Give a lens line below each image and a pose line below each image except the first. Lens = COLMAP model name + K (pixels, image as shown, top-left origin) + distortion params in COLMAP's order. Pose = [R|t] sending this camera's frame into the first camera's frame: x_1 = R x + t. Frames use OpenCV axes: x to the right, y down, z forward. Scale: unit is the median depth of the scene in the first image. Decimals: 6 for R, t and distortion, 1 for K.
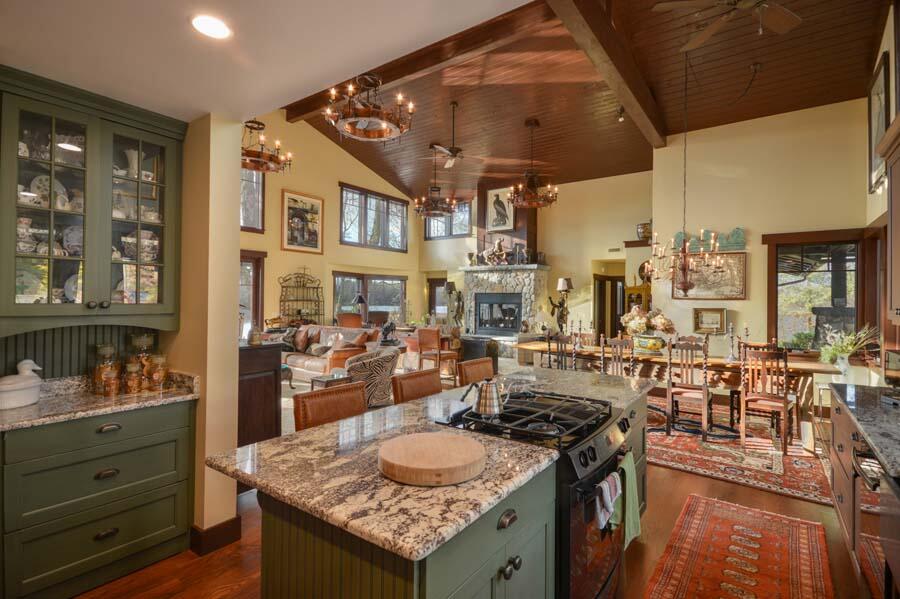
lens RADIAL K [[440.4, 0, 474.1], [0, 440.4, 296.5], [0, 0, 1]] dist [-0.019908, 0.000076]
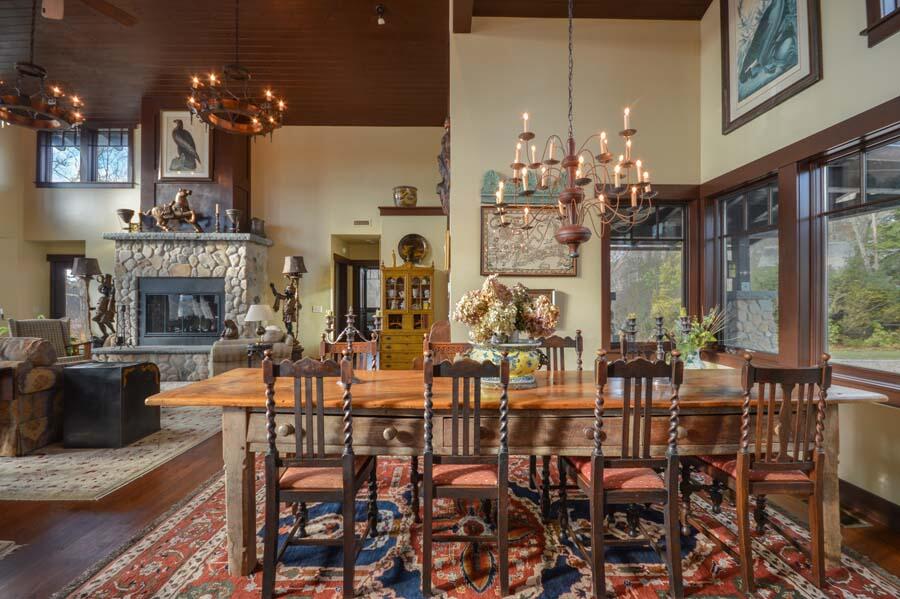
lens RADIAL K [[395.6, 0, 446.9], [0, 395.6, 297.2], [0, 0, 1]] dist [-0.009021, -0.003567]
pose [[0.831876, -0.013149, 0.554806, 0.057346], [0.008968, 0.999907, 0.010253, 0.017826], [-0.554889, -0.003553, 0.831917, 0.332444]]
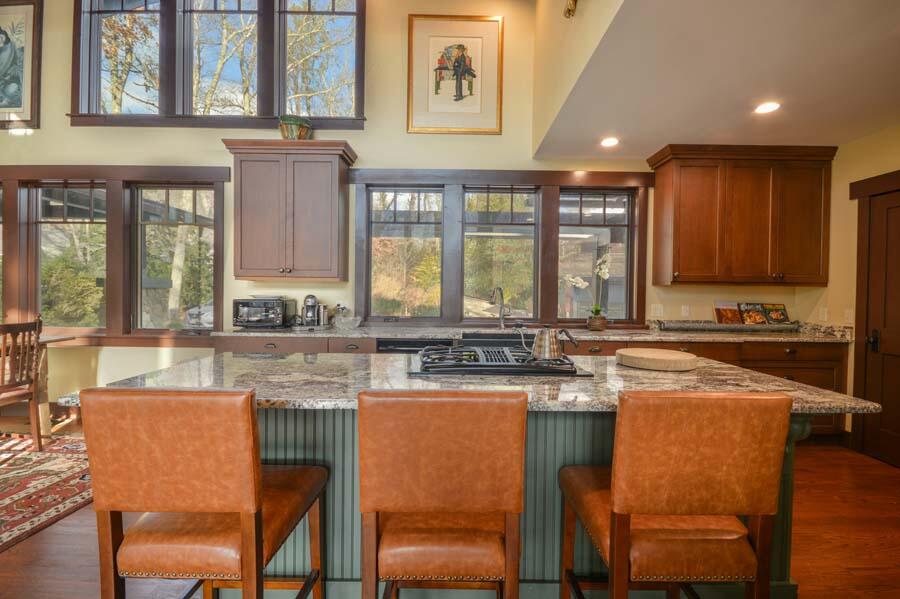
lens RADIAL K [[395.6, 0, 450.0], [0, 395.6, 297.1], [0, 0, 1]] dist [-0.009021, -0.003567]
pose [[-0.559538, -0.035079, 0.828062, -0.106022], [-0.027100, 0.999344, 0.024024, 0.017940], [-0.828362, -0.008998, -0.560121, 0.295296]]
